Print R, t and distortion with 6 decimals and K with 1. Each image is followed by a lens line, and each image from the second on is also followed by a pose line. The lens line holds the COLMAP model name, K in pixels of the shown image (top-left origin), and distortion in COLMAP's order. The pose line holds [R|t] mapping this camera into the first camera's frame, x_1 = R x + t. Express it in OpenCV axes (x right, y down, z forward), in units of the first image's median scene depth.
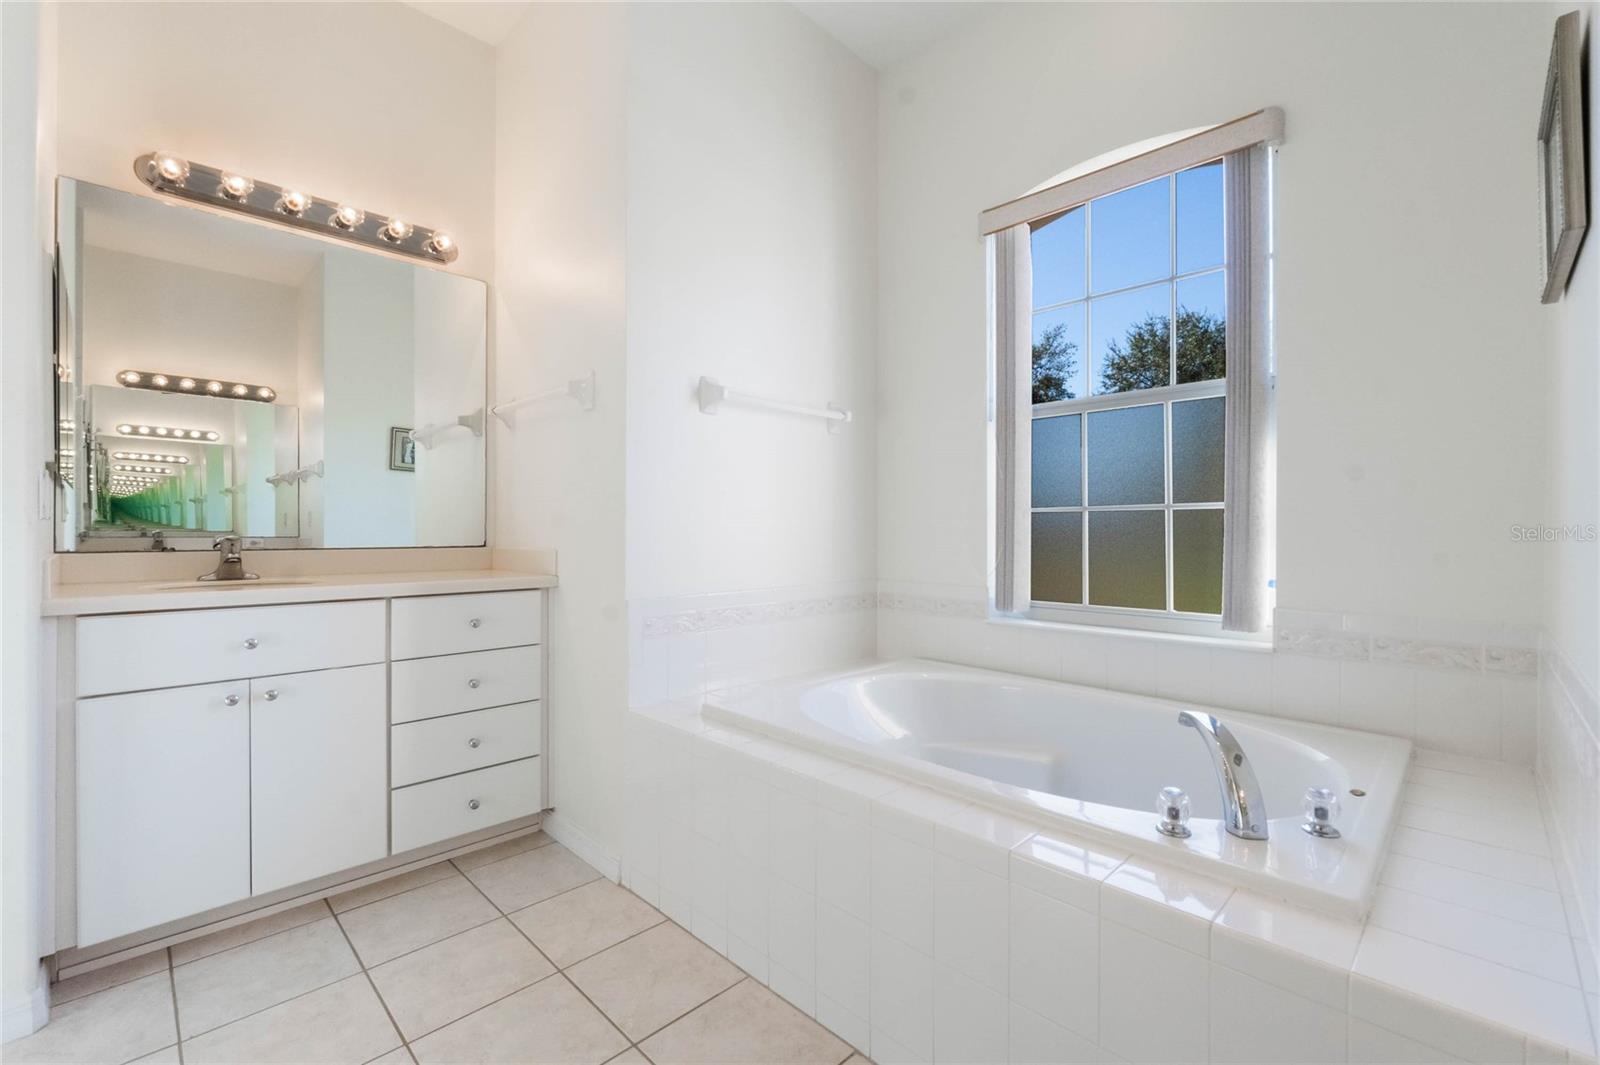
lens RADIAL K [[682.9, 0, 801.7], [0, 682.9, 528.9], [0, 0, 1]] dist [-0.006922, 0.000072]
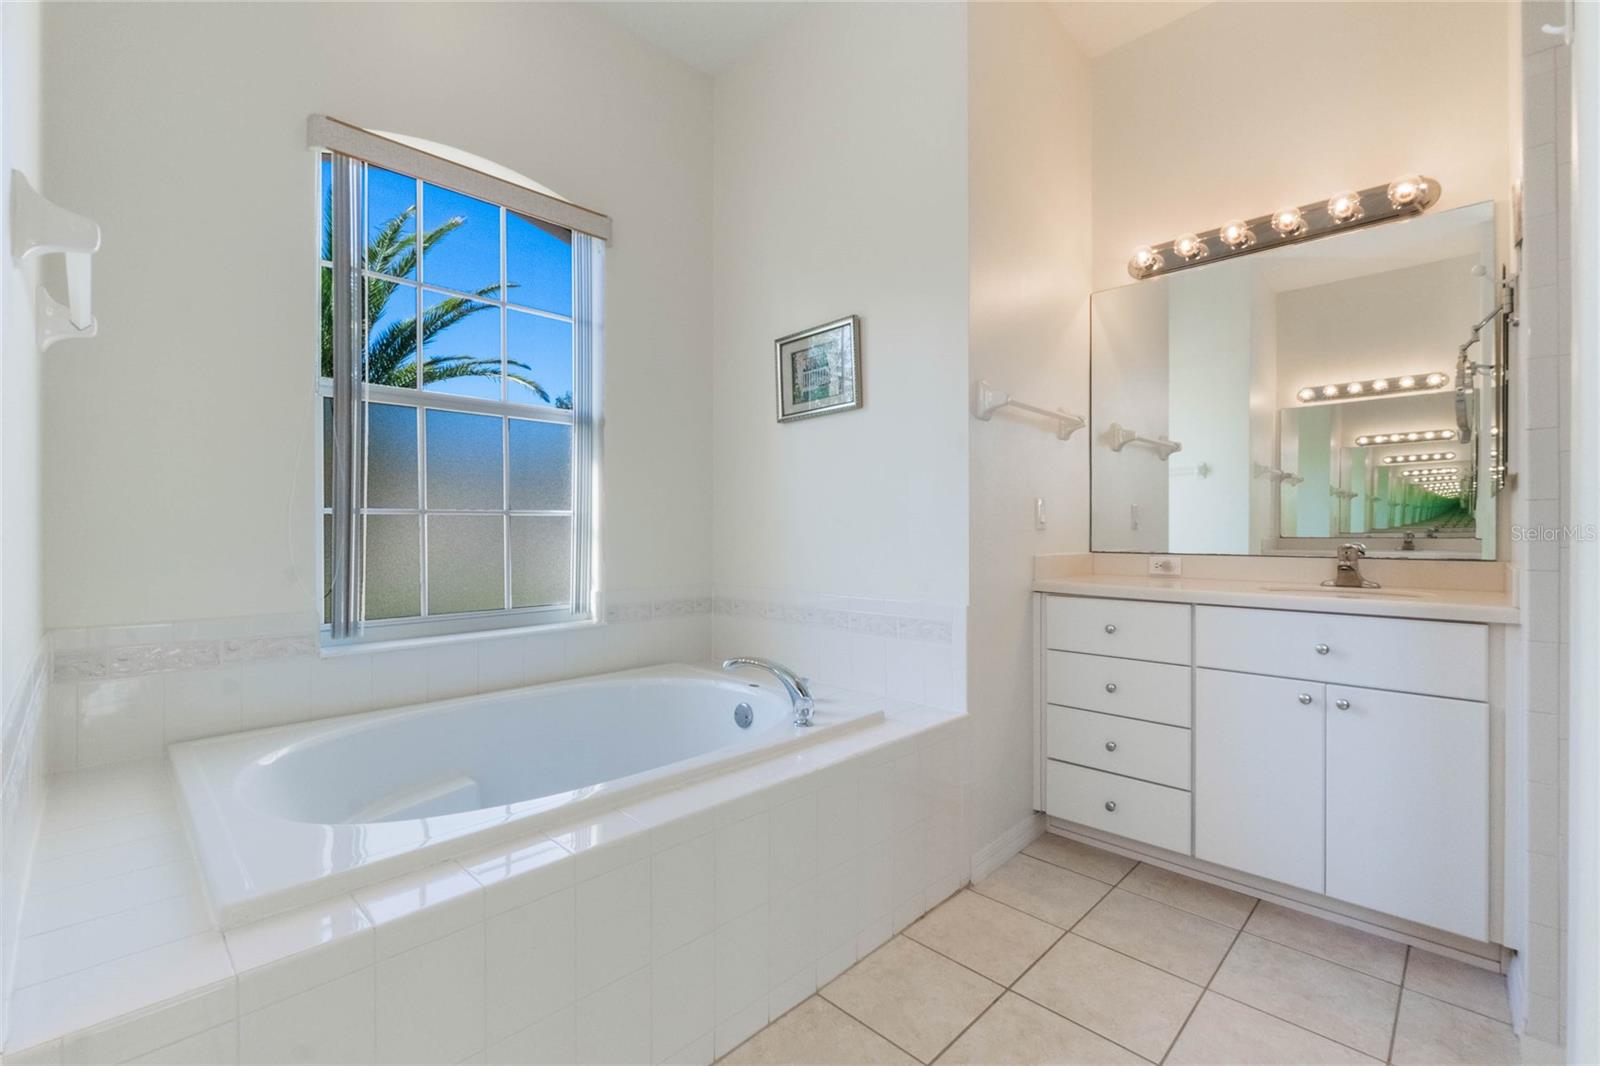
lens RADIAL K [[690.1, 0, 805.3], [0, 690.1, 530.8], [0, 0, 1]] dist [-0.012910, 0.000007]
pose [[0.009690, -0.008783, 0.999914, -0.567501], [0.009407, 0.999918, 0.008692, -0.008859], [-0.999909, 0.009322, 0.009772, 0.528636]]
